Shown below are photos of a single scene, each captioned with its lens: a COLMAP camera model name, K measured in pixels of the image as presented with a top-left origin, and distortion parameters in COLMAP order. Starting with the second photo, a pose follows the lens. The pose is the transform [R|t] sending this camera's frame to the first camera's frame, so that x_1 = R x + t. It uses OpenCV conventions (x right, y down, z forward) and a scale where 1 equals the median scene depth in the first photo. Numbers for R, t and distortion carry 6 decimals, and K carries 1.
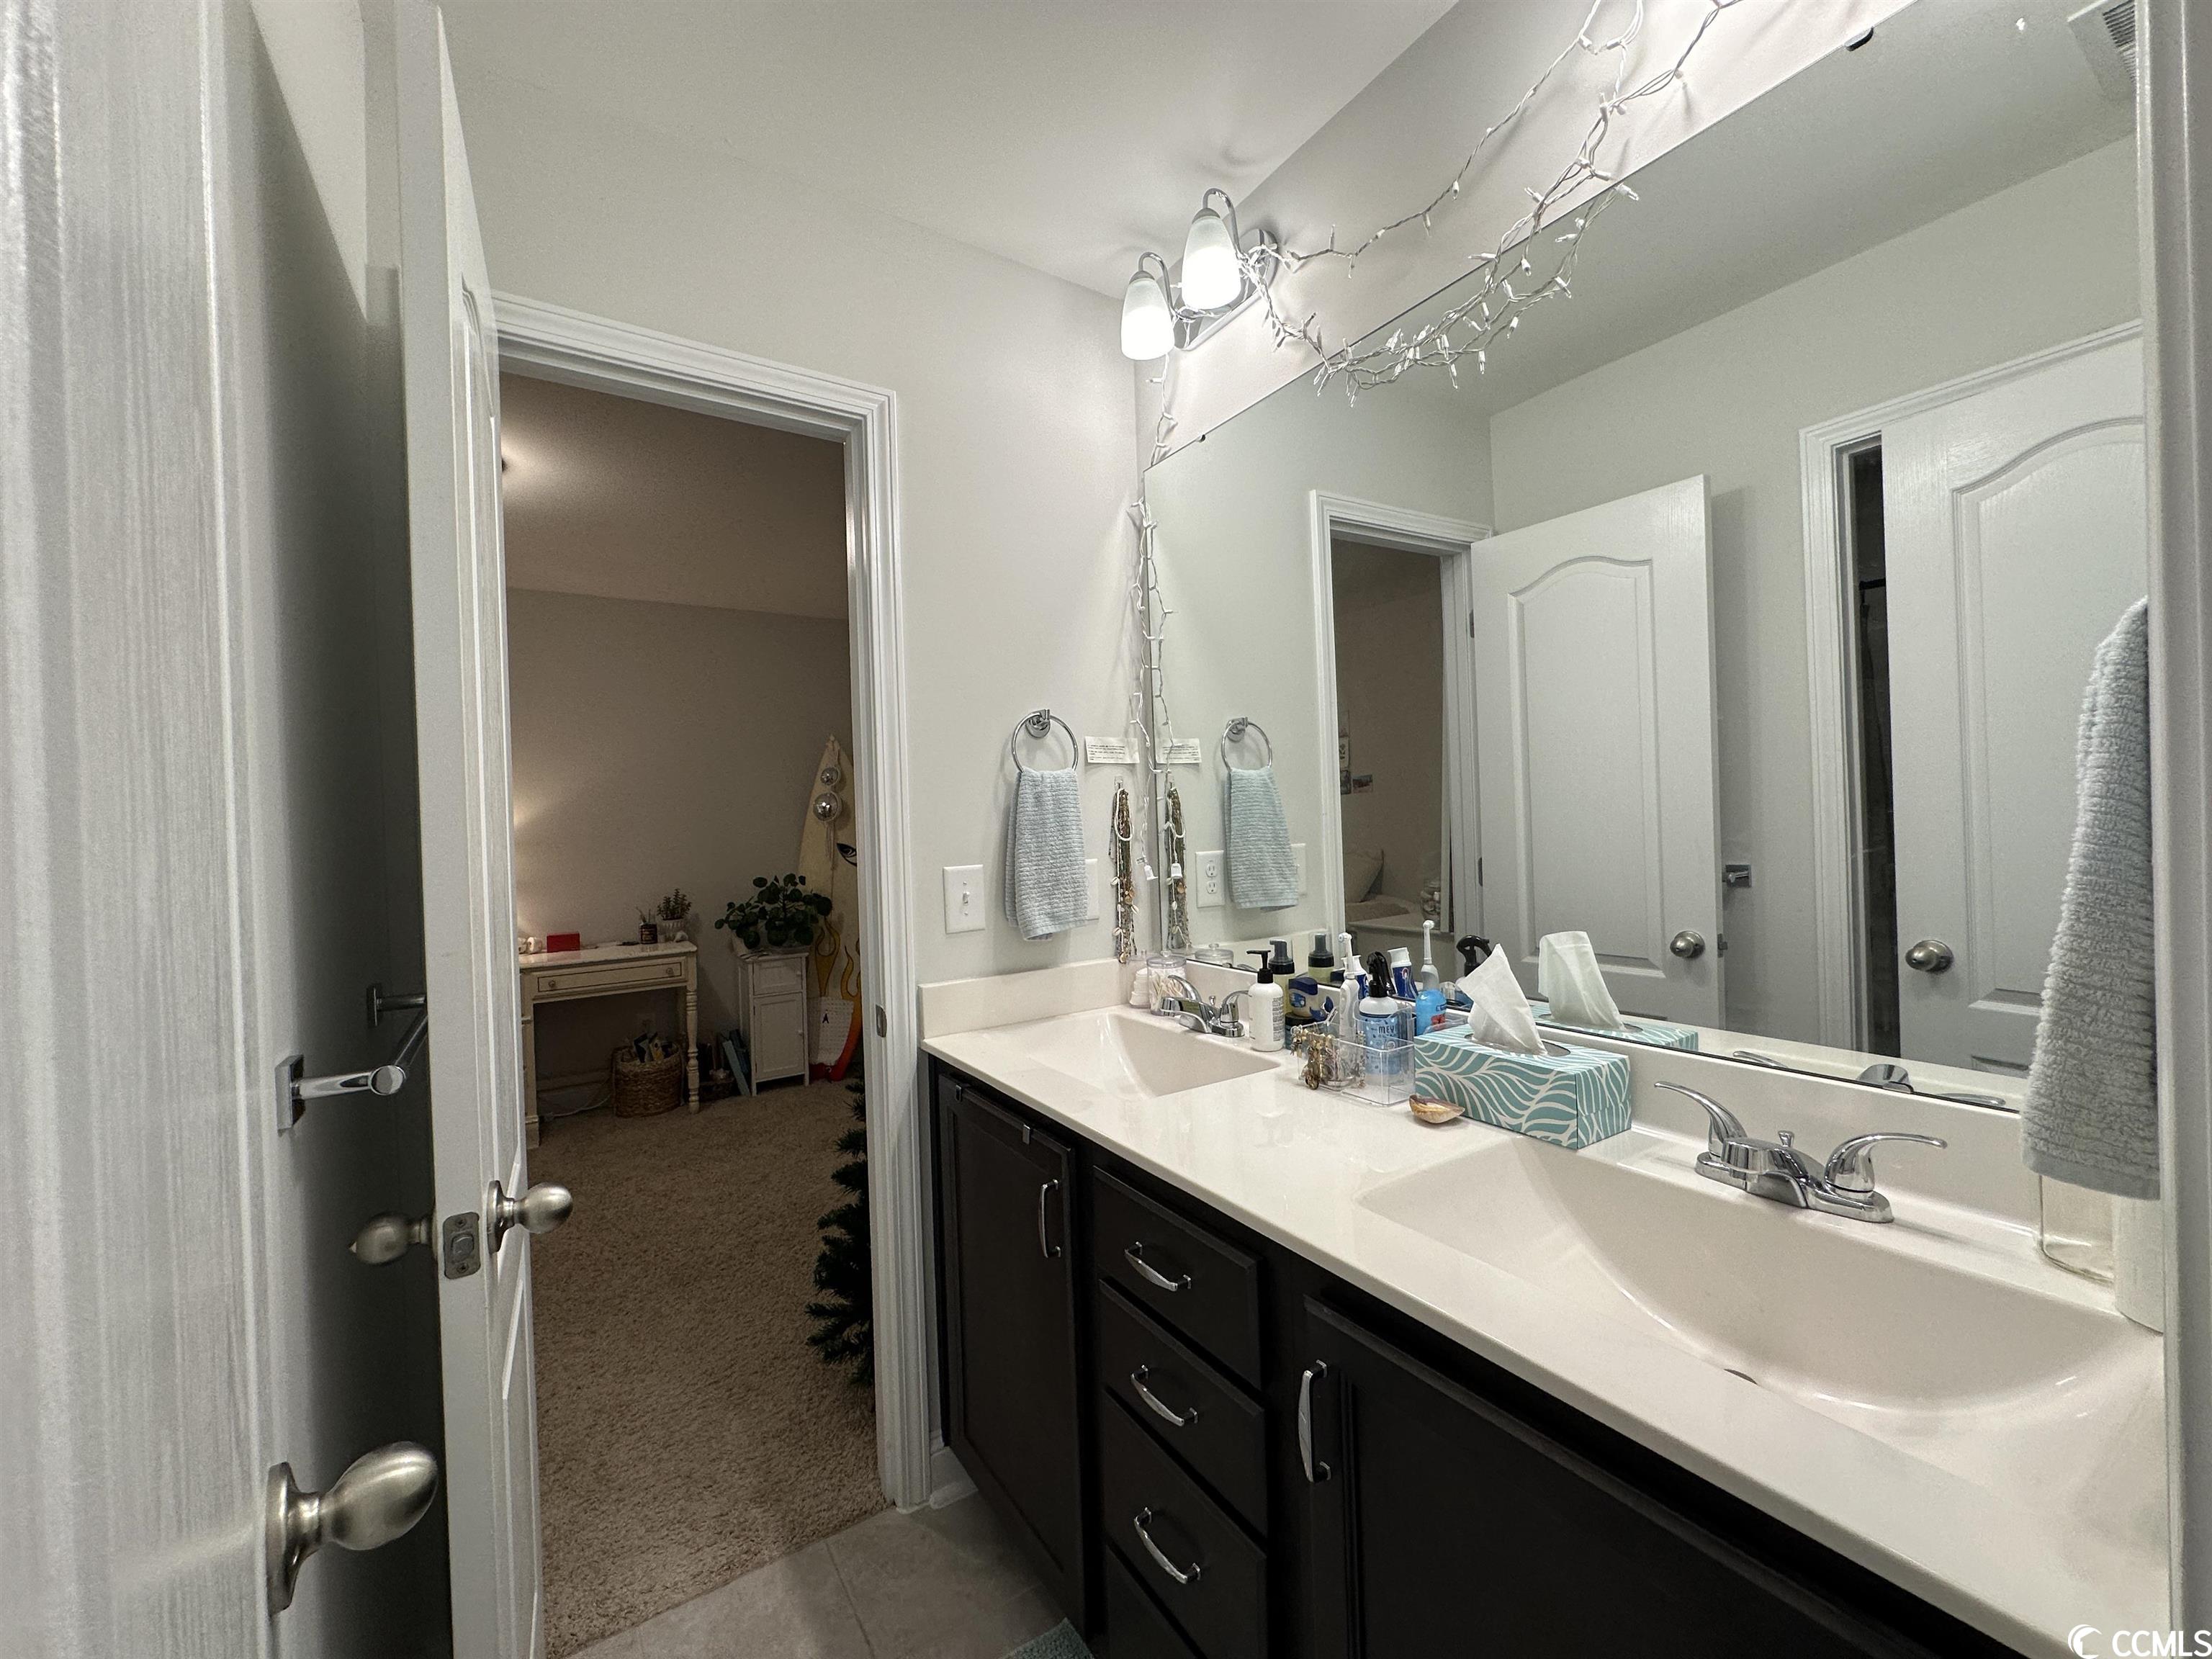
lens RADIAL K [[882.5, 0, 1099.9], [0, 882.5, 825.5], [0, 0, 1]] dist [0.000772, 0.000172]
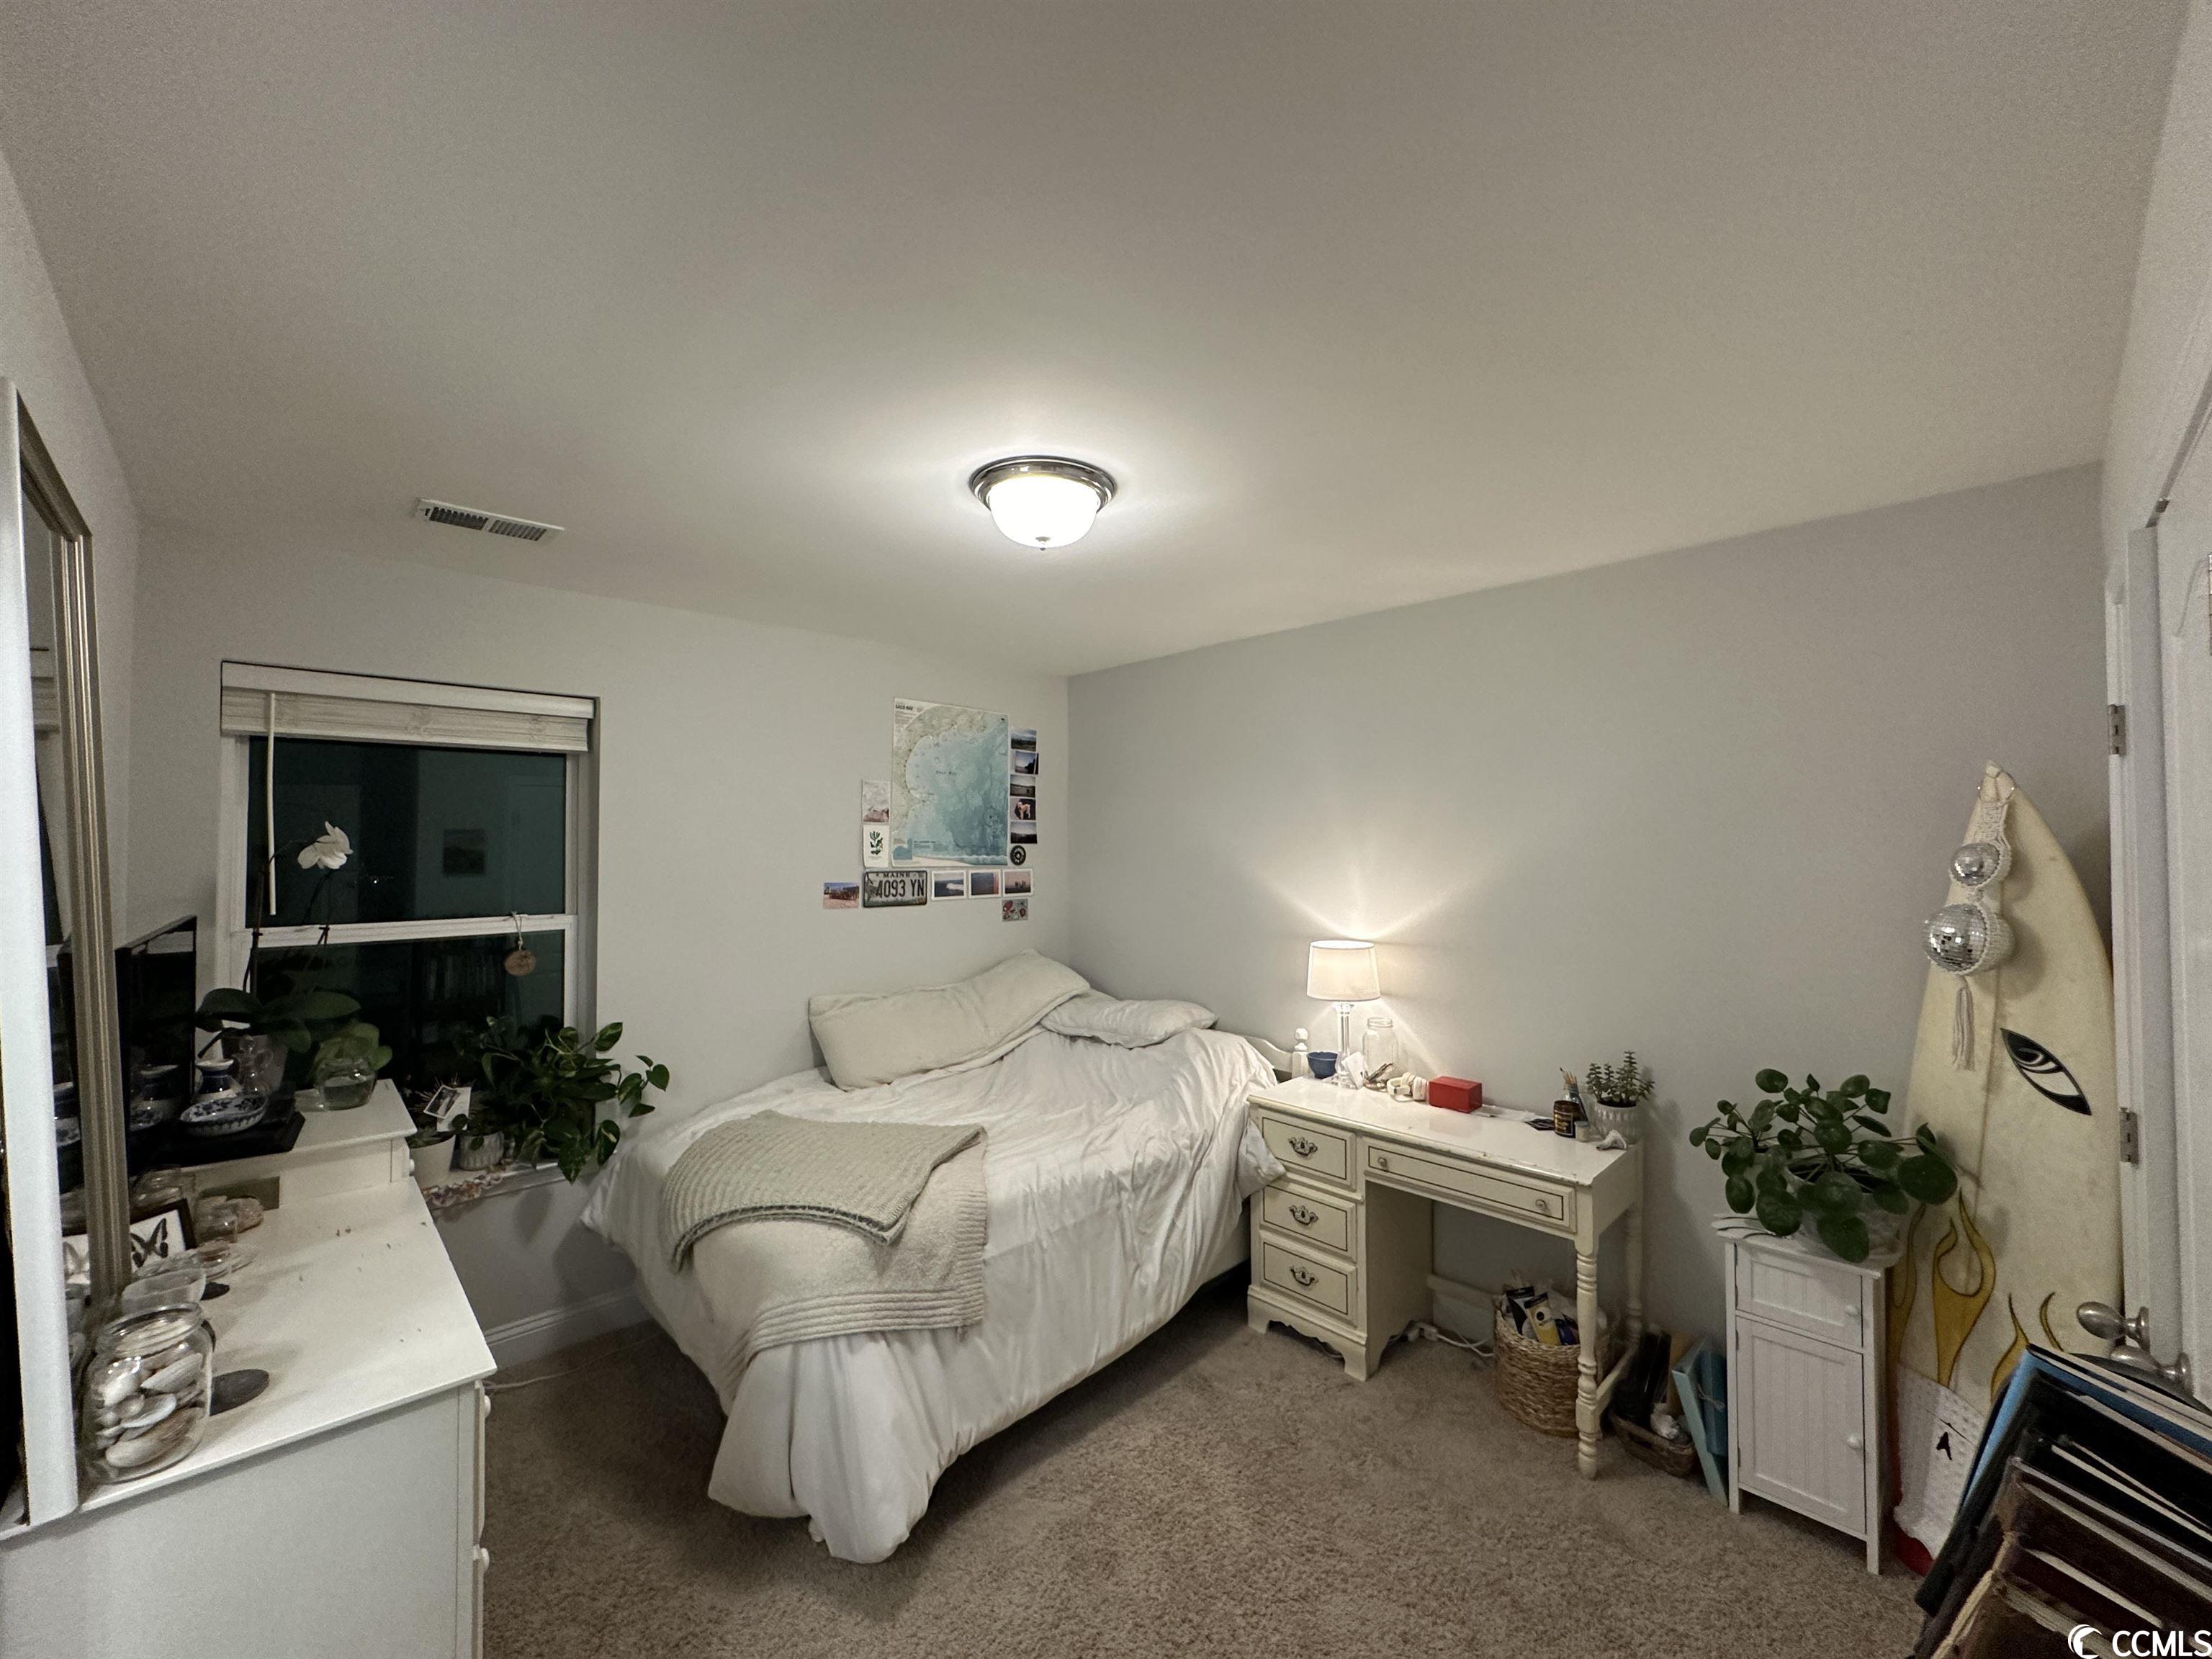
lens RADIAL K [[882.5, 0, 1099.9], [0, 882.5, 825.5], [0, 0, 1]] dist [0.000772, 0.000172]
pose [[0.204442, 0.009668, -0.978831, 0.018103], [-0.011504, 0.999906, 0.007473, -0.079639], [0.978811, 0.009733, 0.204534, 0.548865]]
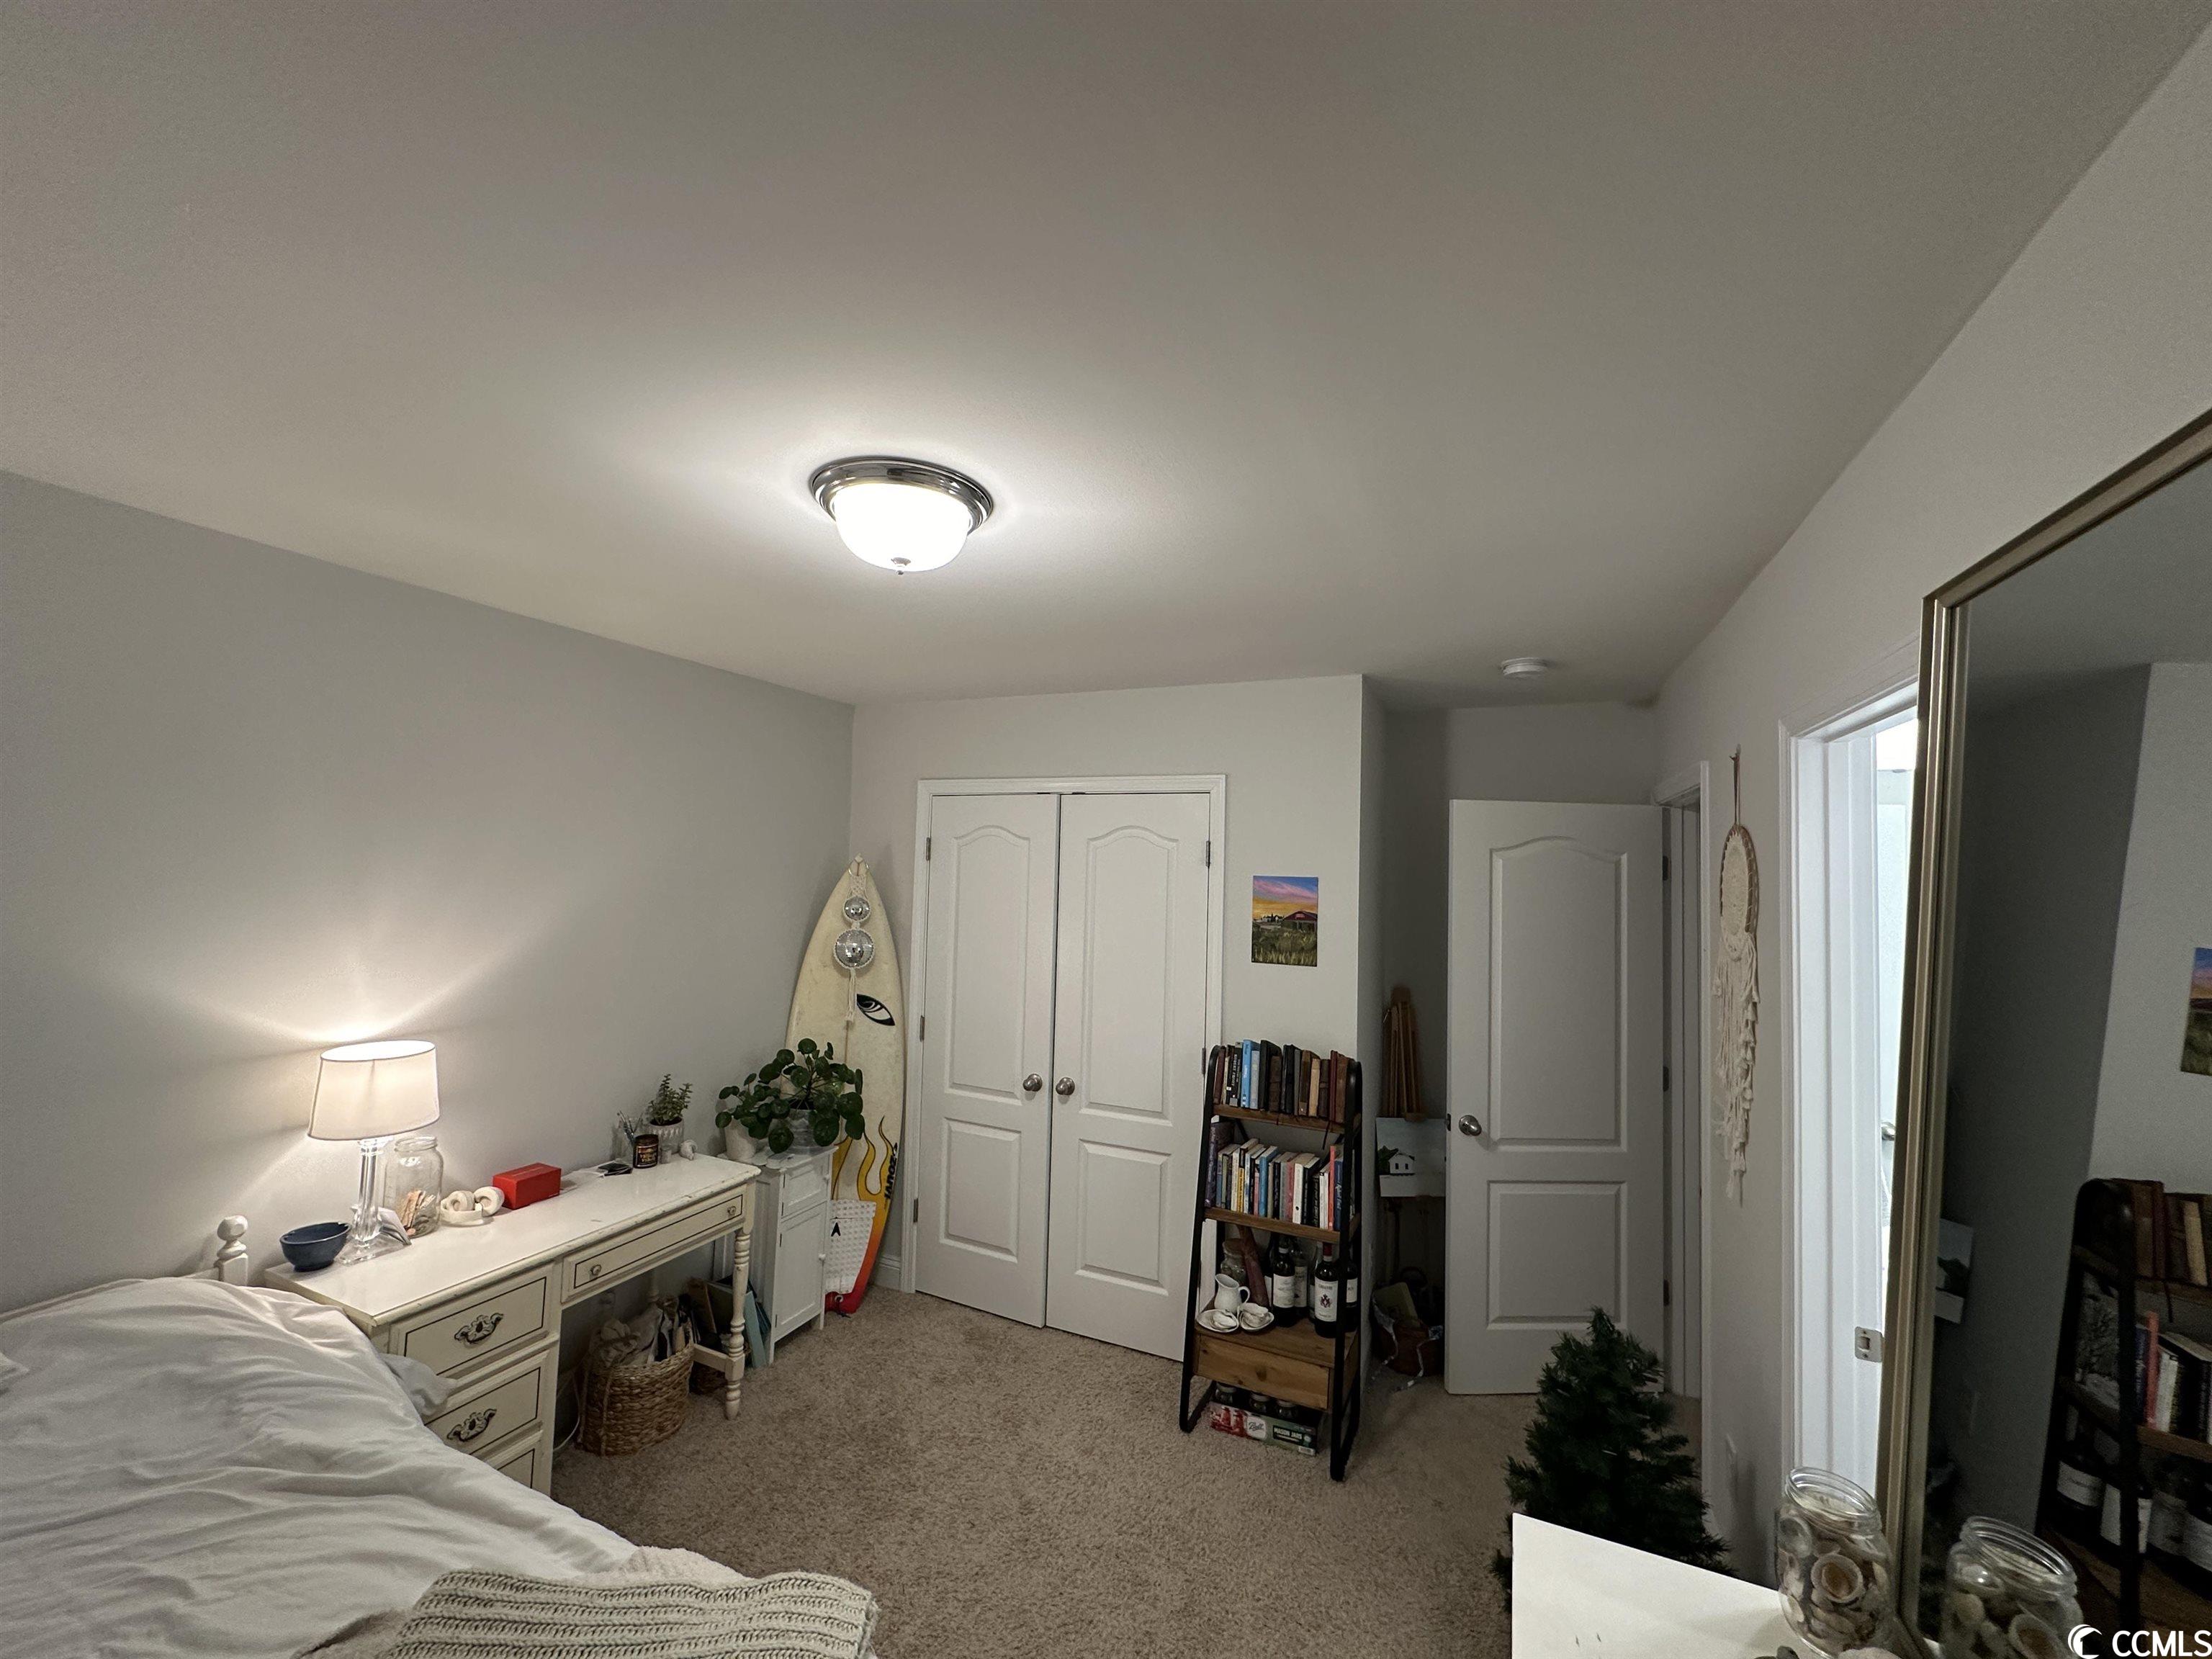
lens RADIAL K [[882.5, 0, 1099.9], [0, 882.5, 825.5], [0, 0, 1]] dist [0.000772, 0.000172]
pose [[0.842741, 0.080172, 0.532316, -0.588257], [-0.051323, 0.996309, -0.068802, -0.094698], [-0.535867, 0.030662, 0.843745, 0.236728]]
